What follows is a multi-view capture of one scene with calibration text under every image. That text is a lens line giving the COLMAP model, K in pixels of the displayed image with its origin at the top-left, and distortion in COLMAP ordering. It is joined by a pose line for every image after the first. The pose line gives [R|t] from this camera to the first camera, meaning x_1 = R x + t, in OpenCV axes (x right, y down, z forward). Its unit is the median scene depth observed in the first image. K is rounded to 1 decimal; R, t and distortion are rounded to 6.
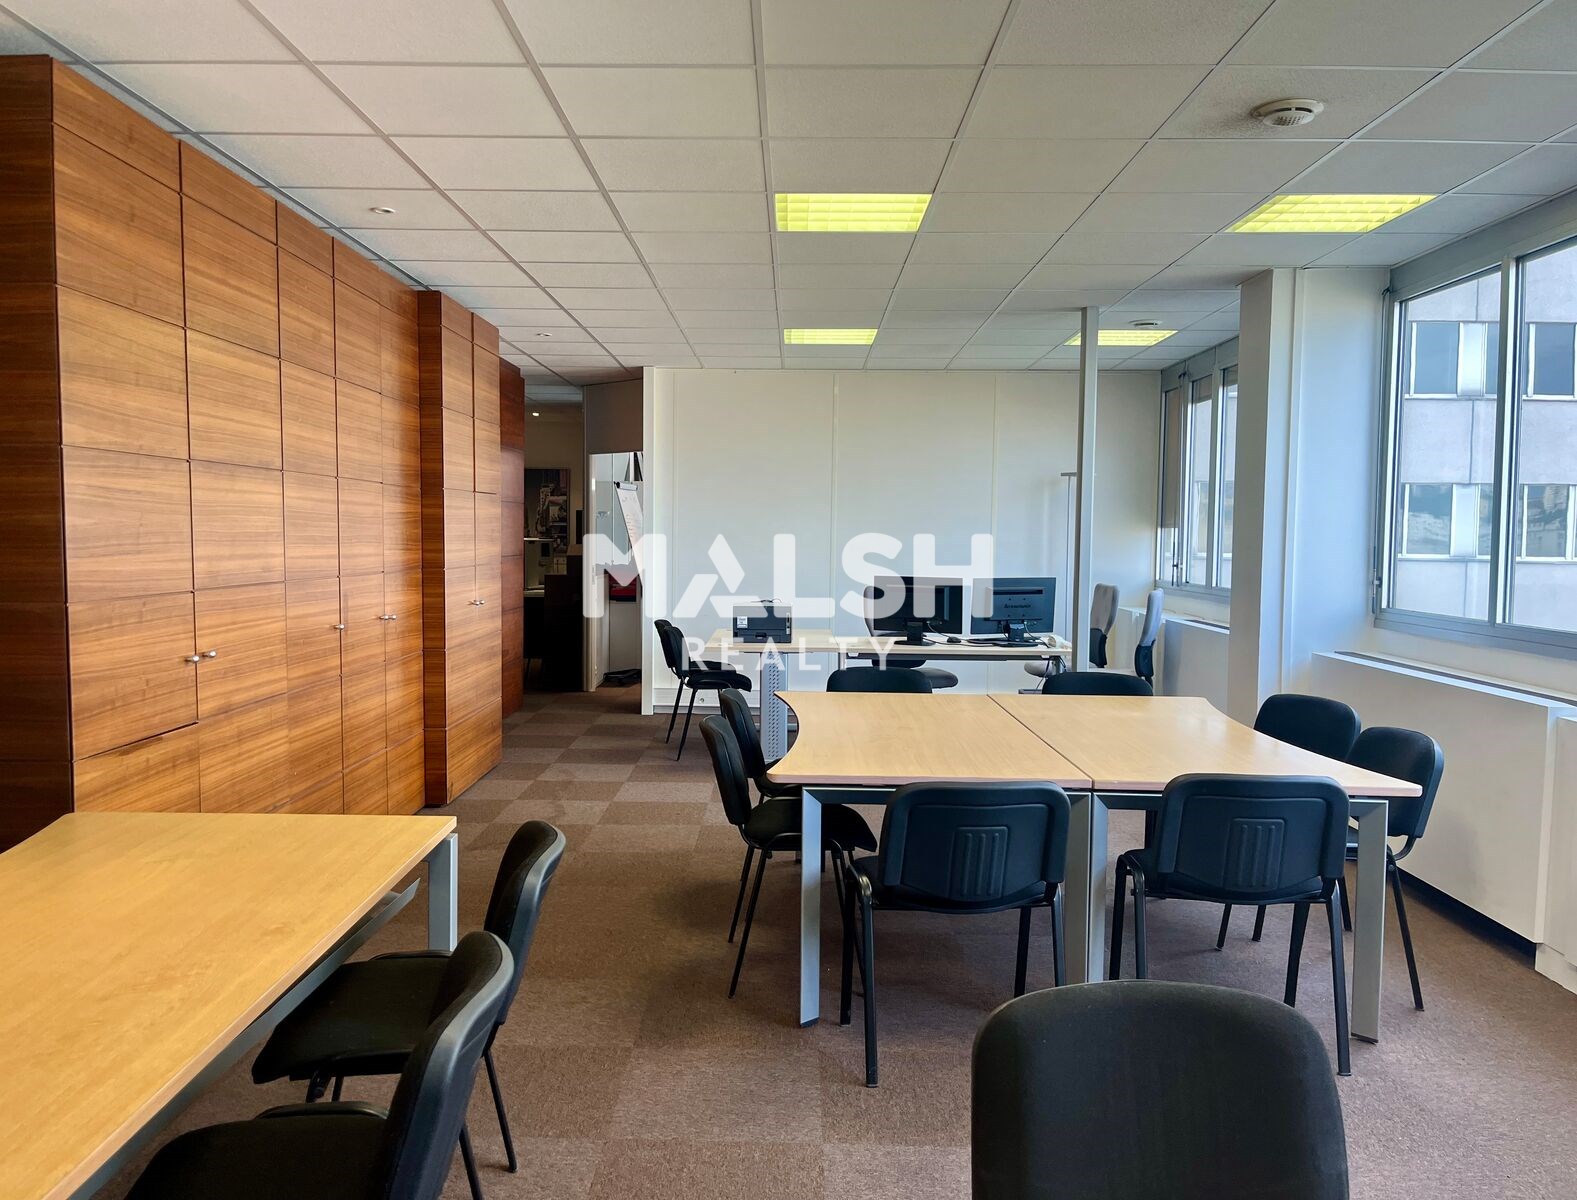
lens RADIAL K [[1238.5, 0, 757.7], [0, 1238.5, 595.8], [0, 0, 1]] dist [0.073626, -0.091638]
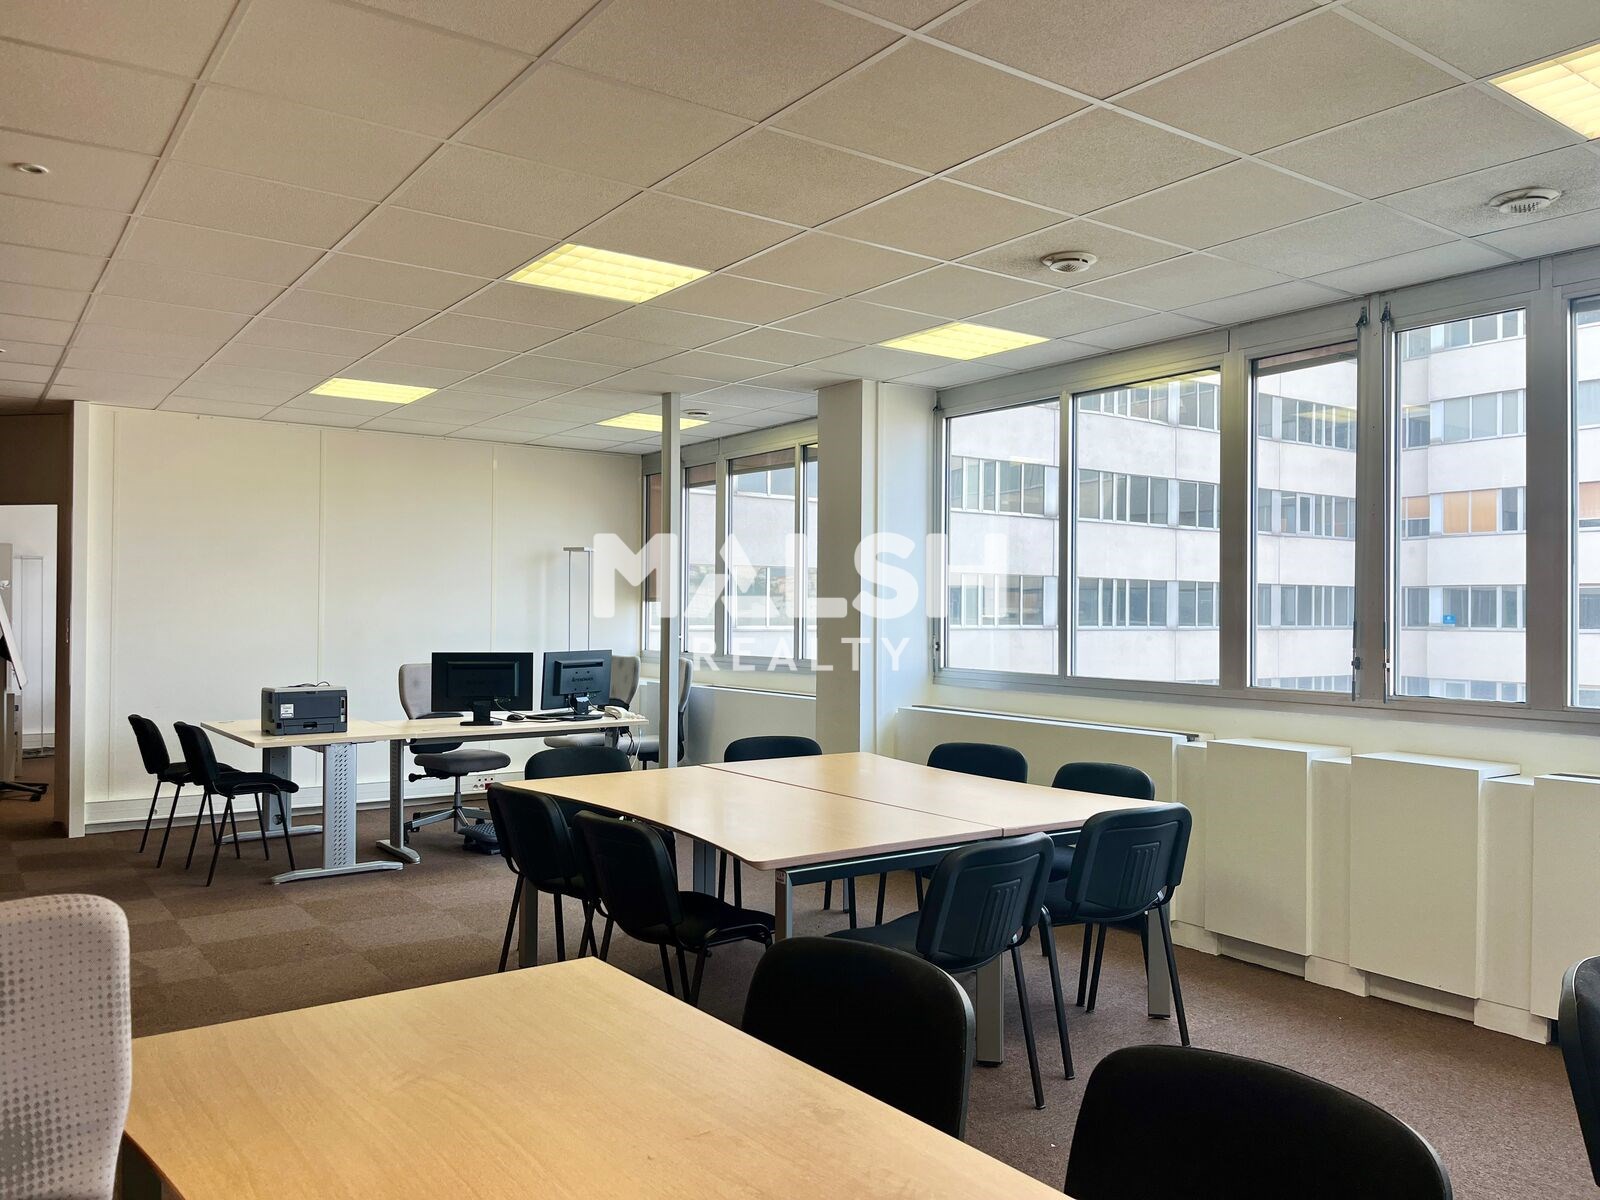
lens RADIAL K [[1215.8, 0, 800.0], [0, 1215.8, 600.0], [0, 0, 1]] dist [0.073211, -0.082796]
pose [[0.799475, 0.000388, 0.600699, -0.428980], [0.033348, 0.998429, -0.045027, -0.009444], [-0.599773, 0.056030, 0.798206, 0.190753]]
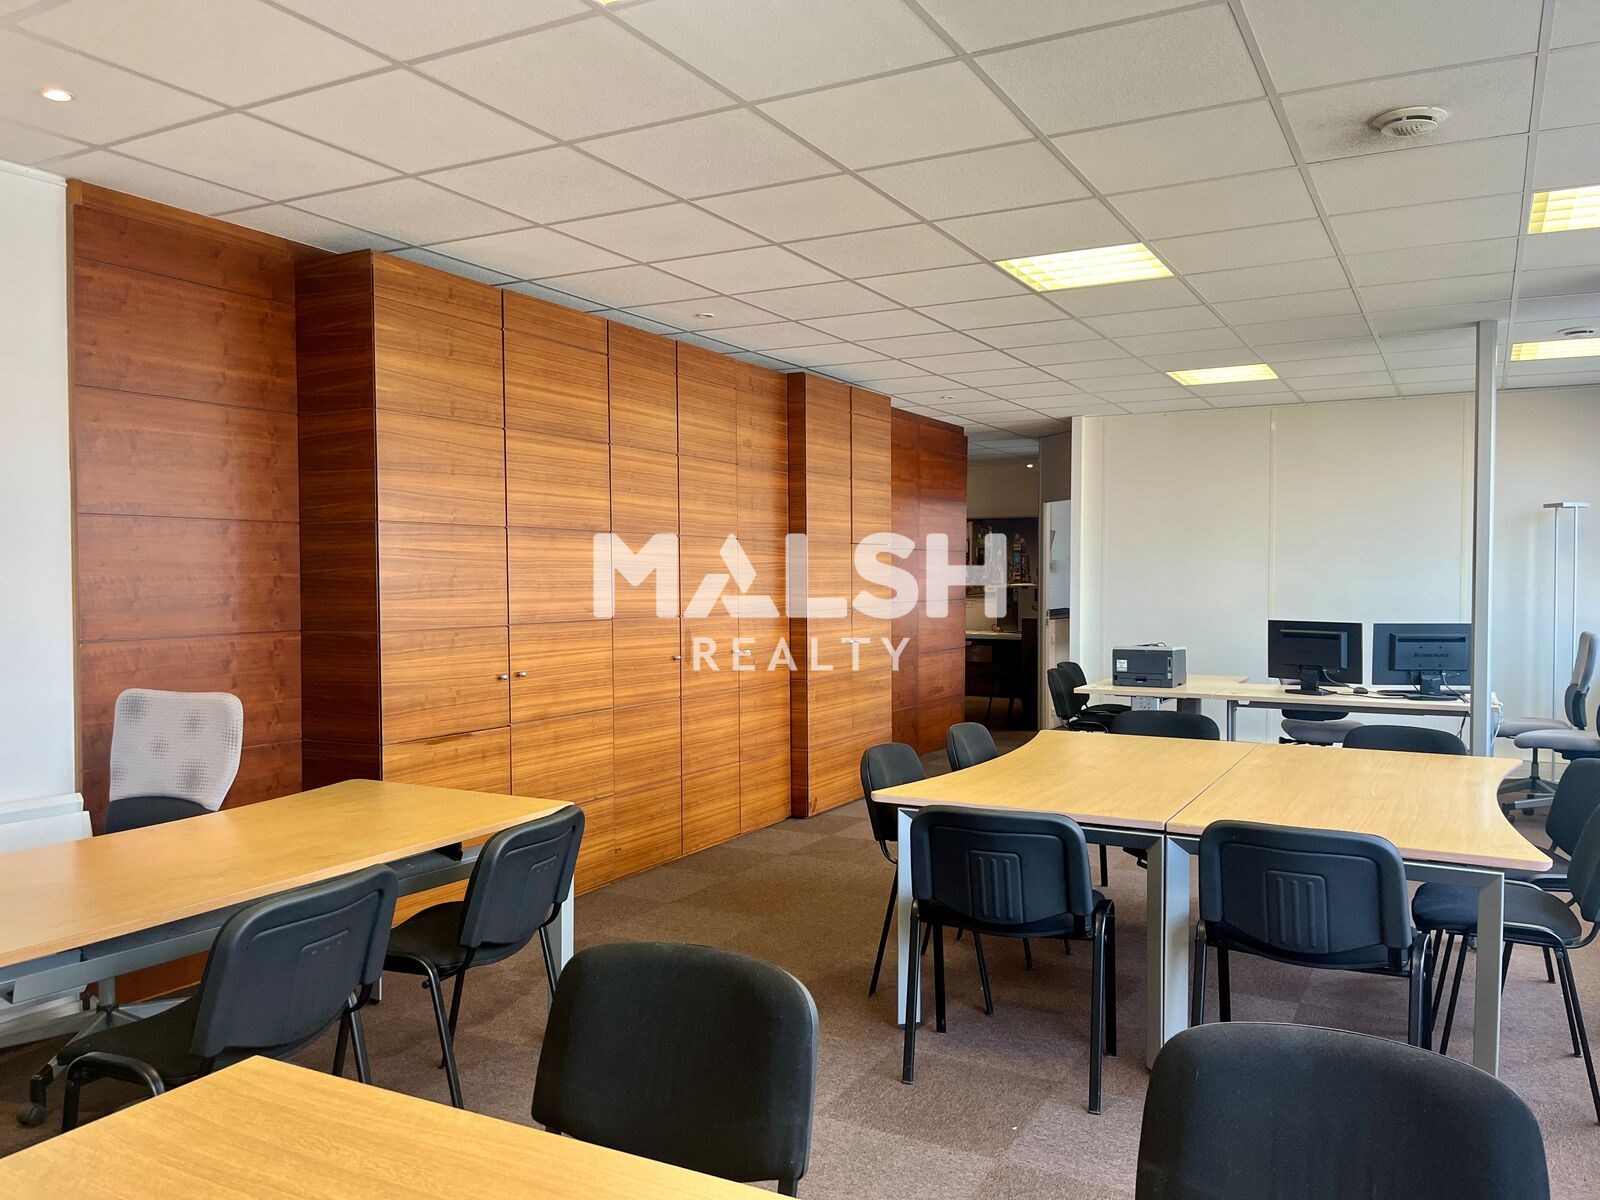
lens RADIAL K [[1215.8, 0, 800.0], [0, 1215.8, 600.0], [0, 0, 1]] dist [0.073211, -0.082796]
pose [[0.889870, -0.001081, -0.456214, 0.372969], [-0.014152, 0.999451, -0.029974, 0.003161], [0.455995, 0.033129, 0.889365, -0.007053]]
